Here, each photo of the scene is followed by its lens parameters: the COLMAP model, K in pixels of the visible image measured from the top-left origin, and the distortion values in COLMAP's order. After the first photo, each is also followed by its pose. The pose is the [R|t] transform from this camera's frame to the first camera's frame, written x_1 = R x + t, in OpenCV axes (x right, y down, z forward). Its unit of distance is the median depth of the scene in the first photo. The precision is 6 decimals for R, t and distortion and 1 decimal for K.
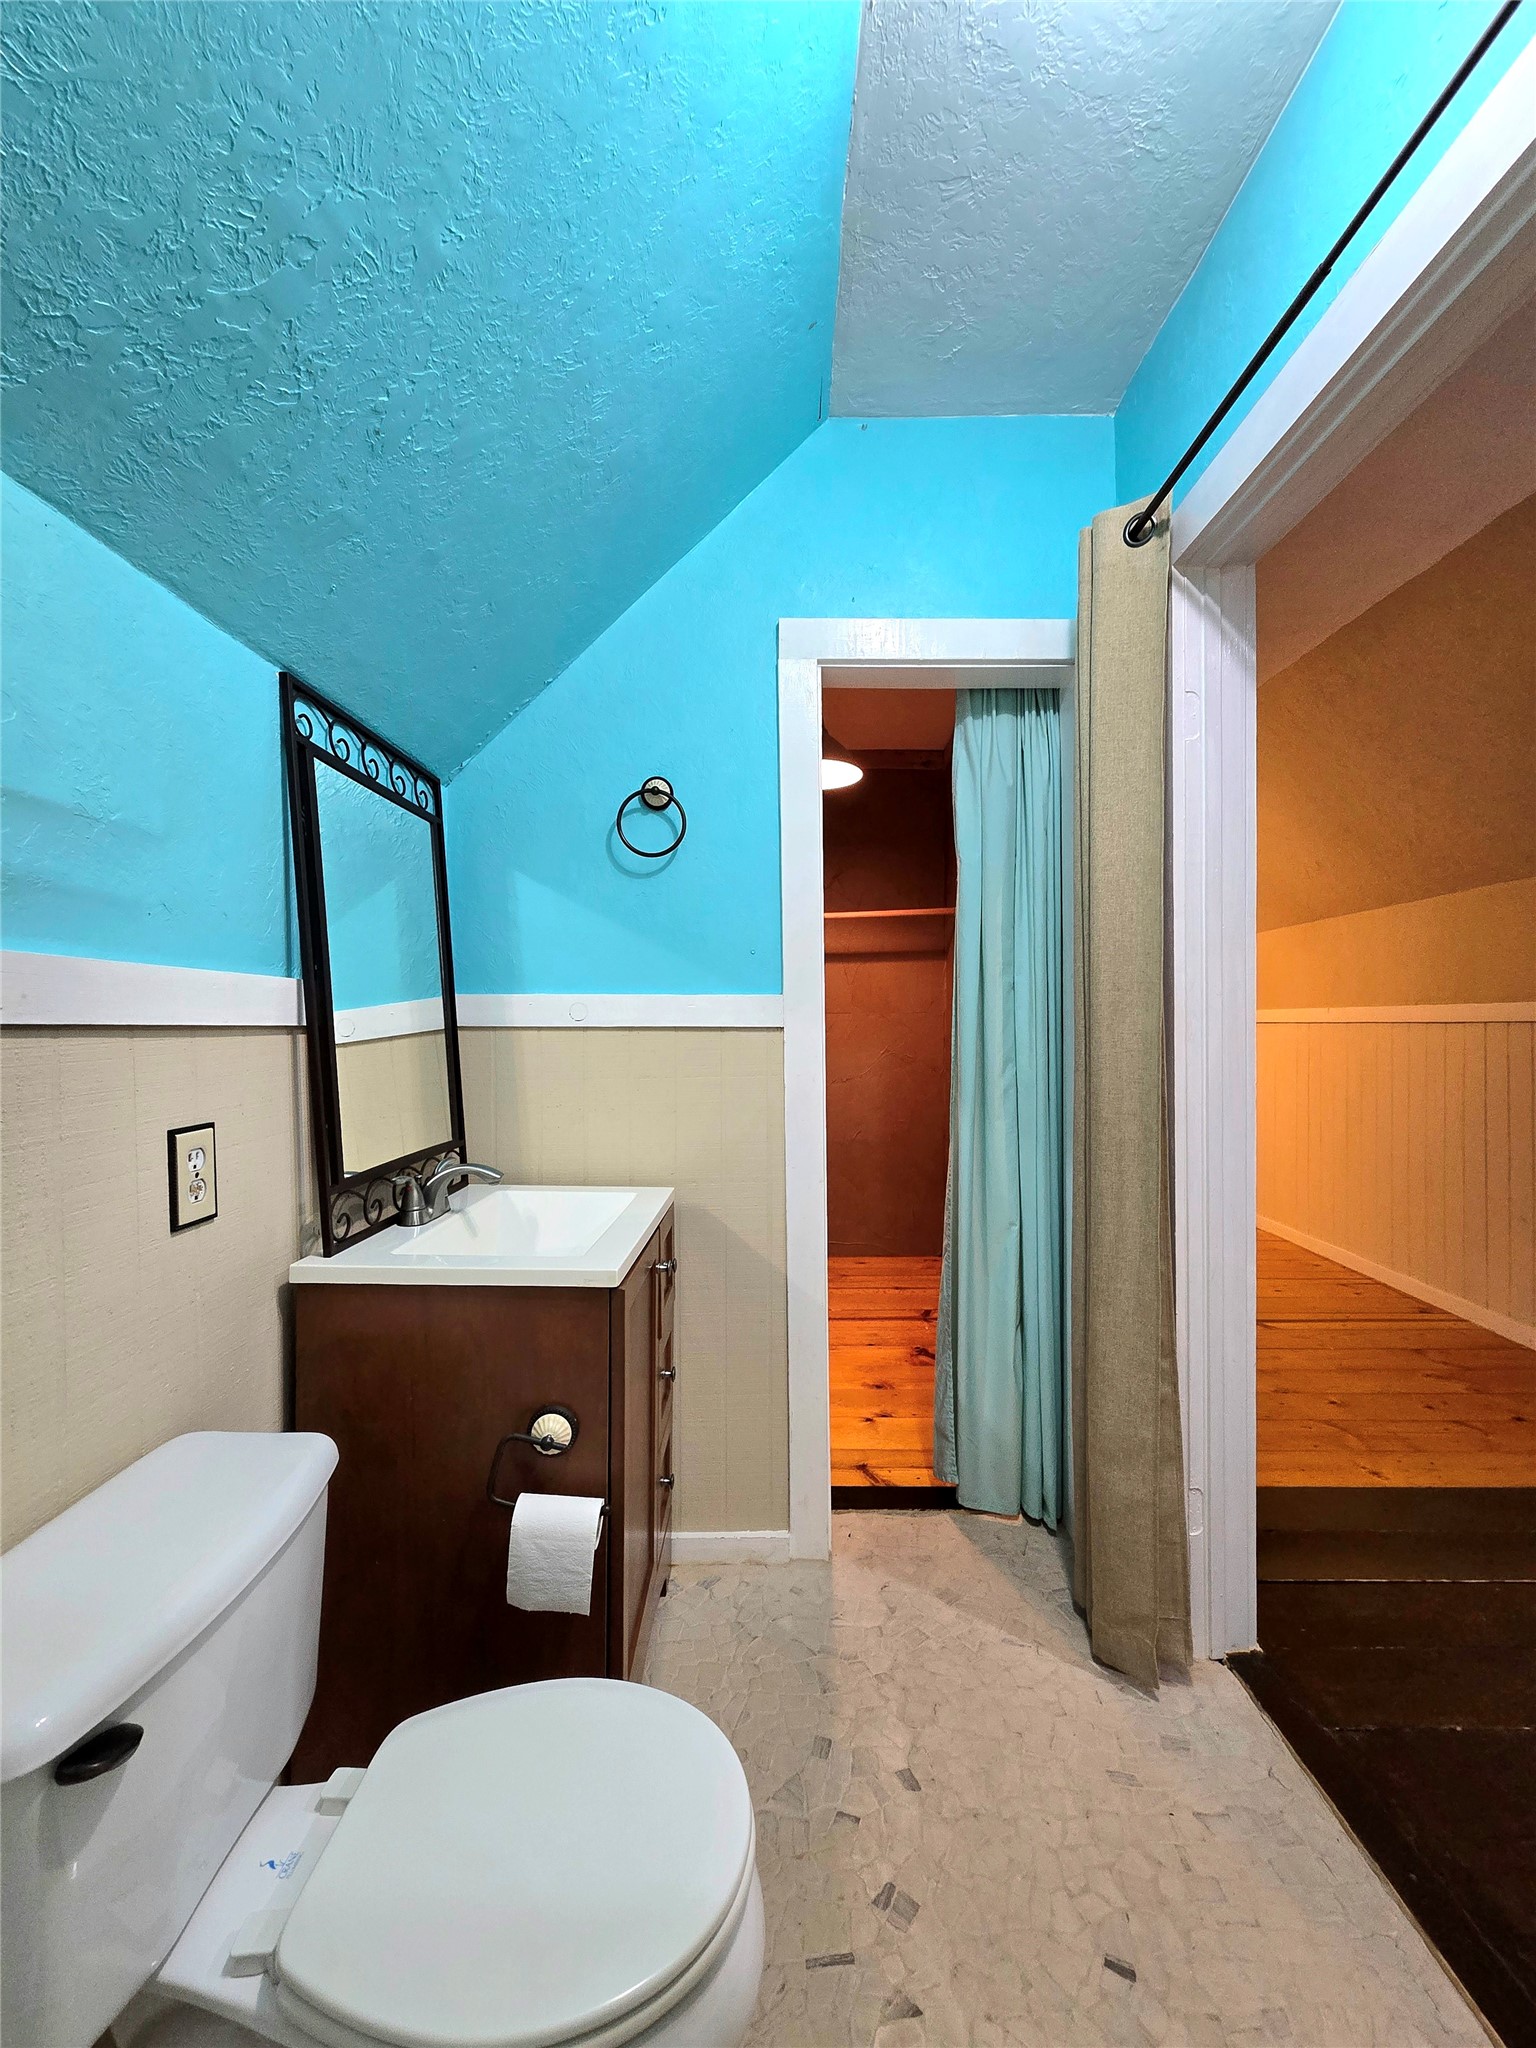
lens RADIAL K [[877.5, 0, 768.0], [0, 877.5, 1024.0], [0, 0, 1]] dist [-0.001068, -0.000285]
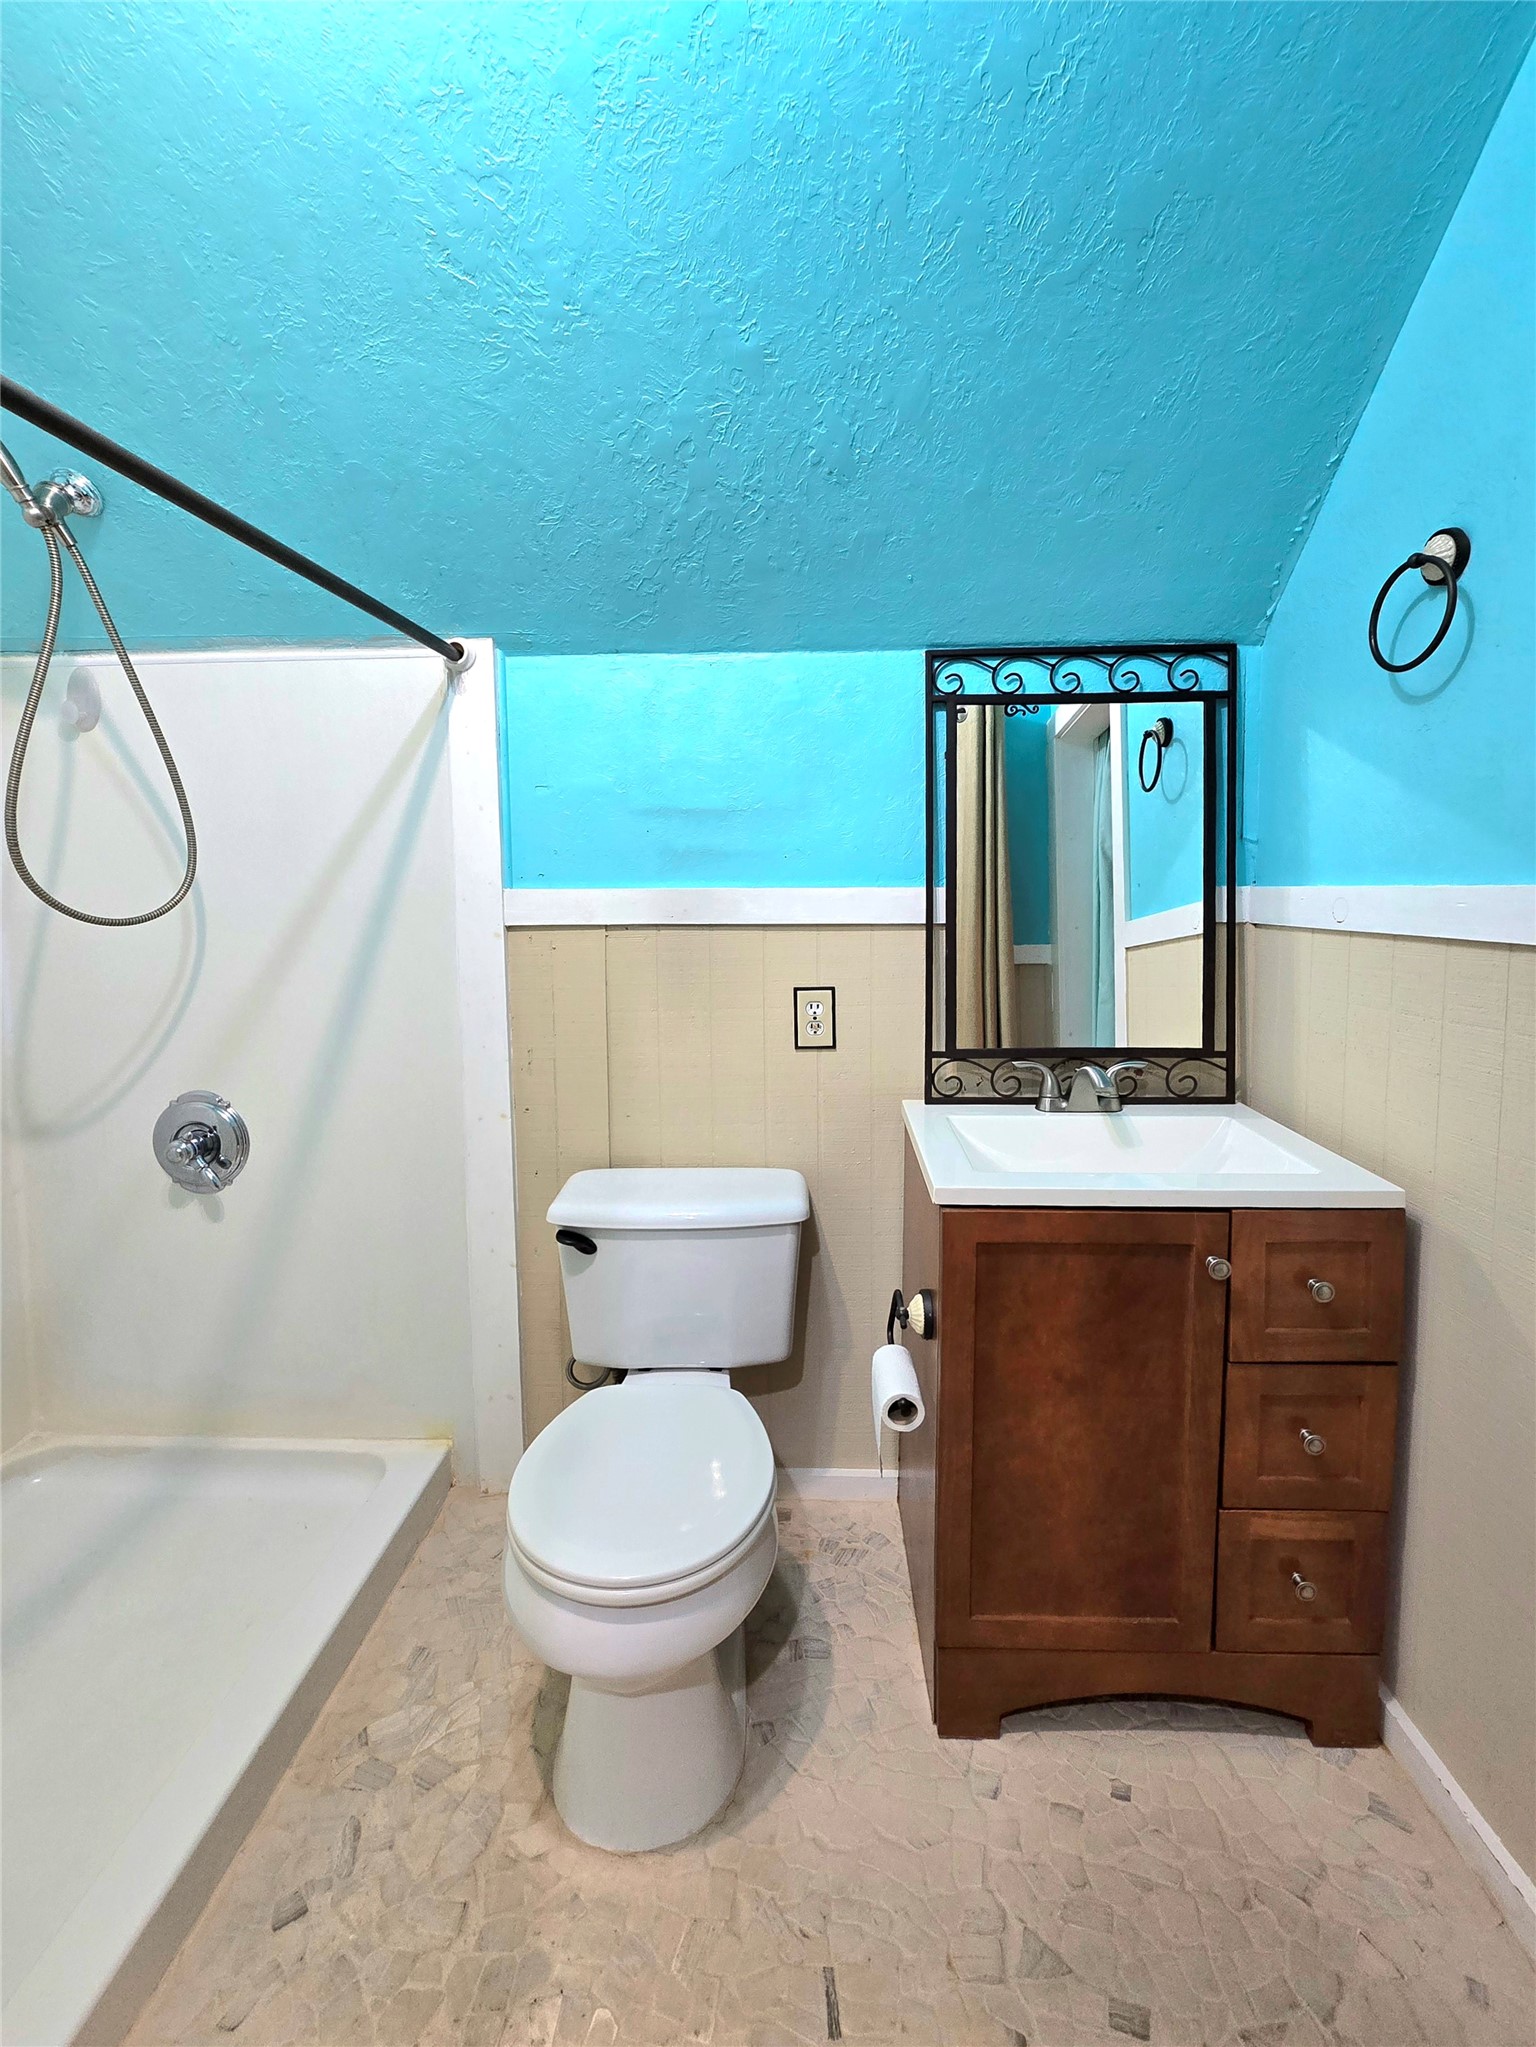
lens RADIAL K [[826.0, 0, 767.5], [0, 826.0, 950.9], [0, 0, 1]] dist [0.000664, 0.000541]
pose [[-0.016620, 0.051893, -0.998514, 0.674900], [0.004154, 0.998647, 0.051831, -0.021827], [0.999853, -0.003286, -0.016813, 0.758857]]
